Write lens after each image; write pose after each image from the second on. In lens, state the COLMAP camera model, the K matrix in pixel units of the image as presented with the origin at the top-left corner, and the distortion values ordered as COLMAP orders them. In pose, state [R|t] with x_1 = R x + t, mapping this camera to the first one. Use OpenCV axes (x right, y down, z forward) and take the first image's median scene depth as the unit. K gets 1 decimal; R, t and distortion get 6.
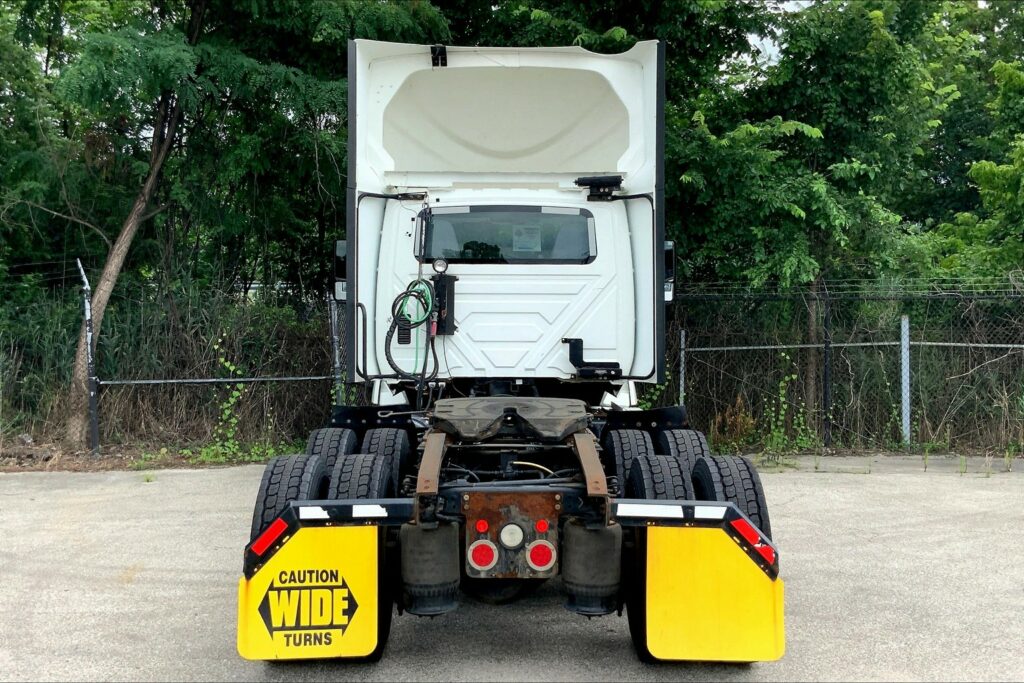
lens RADIAL K [[1042.3, 0, 527.1], [0, 1042.3, 321.9], [0, 0, 1]] dist [0.016060, 0.000000]
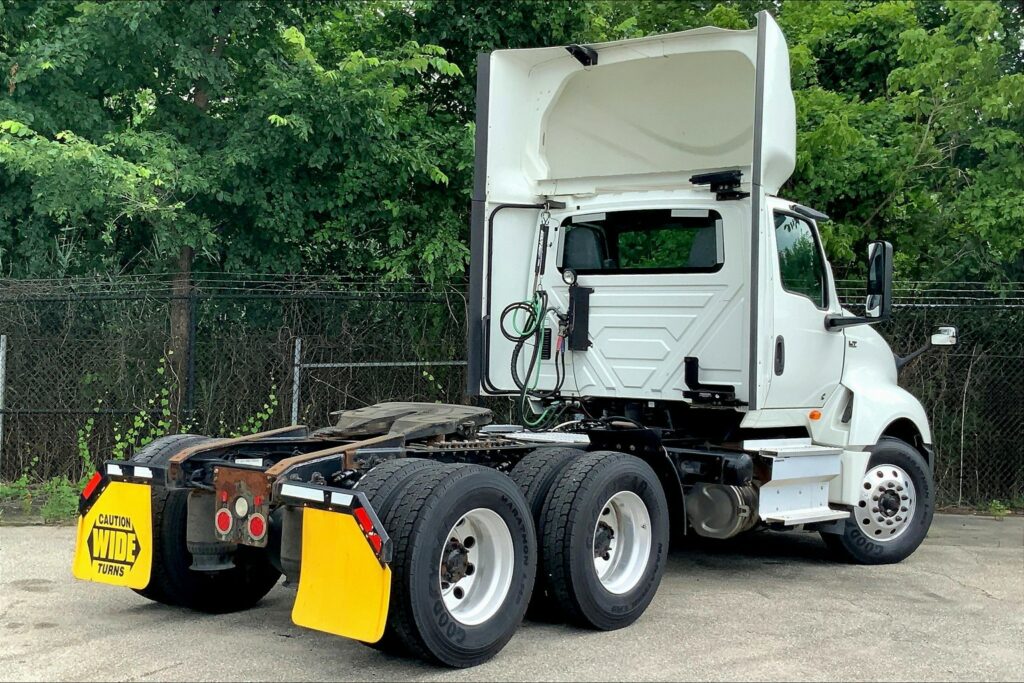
lens RADIAL K [[1357.6, 0, 507.1], [0, 1357.6, 336.4], [0, 0, 1]] dist [0.021639, 0.000000]
pose [[0.772584, 0.013653, -0.634765, 0.661945], [-0.024963, 0.999649, -0.008882, 0.012499], [0.634421, 0.022707, 0.772654, 0.011050]]
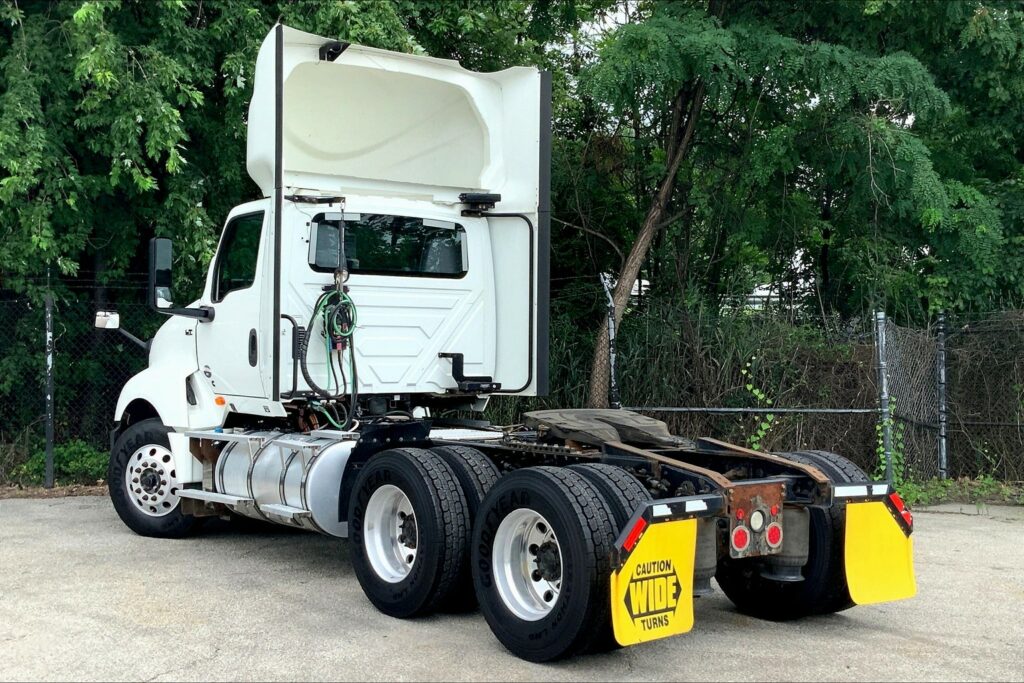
lens RADIAL K [[1241.5, 0, 507.6], [0, 1241.5, 341.0], [0, 0, 1]] dist [0.031339, 0.000000]
pose [[0.819389, 0.007297, 0.573192, -0.611588], [-0.013736, 0.999882, 0.006907, -0.004960], [-0.573074, -0.013533, 0.819392, -0.006115]]
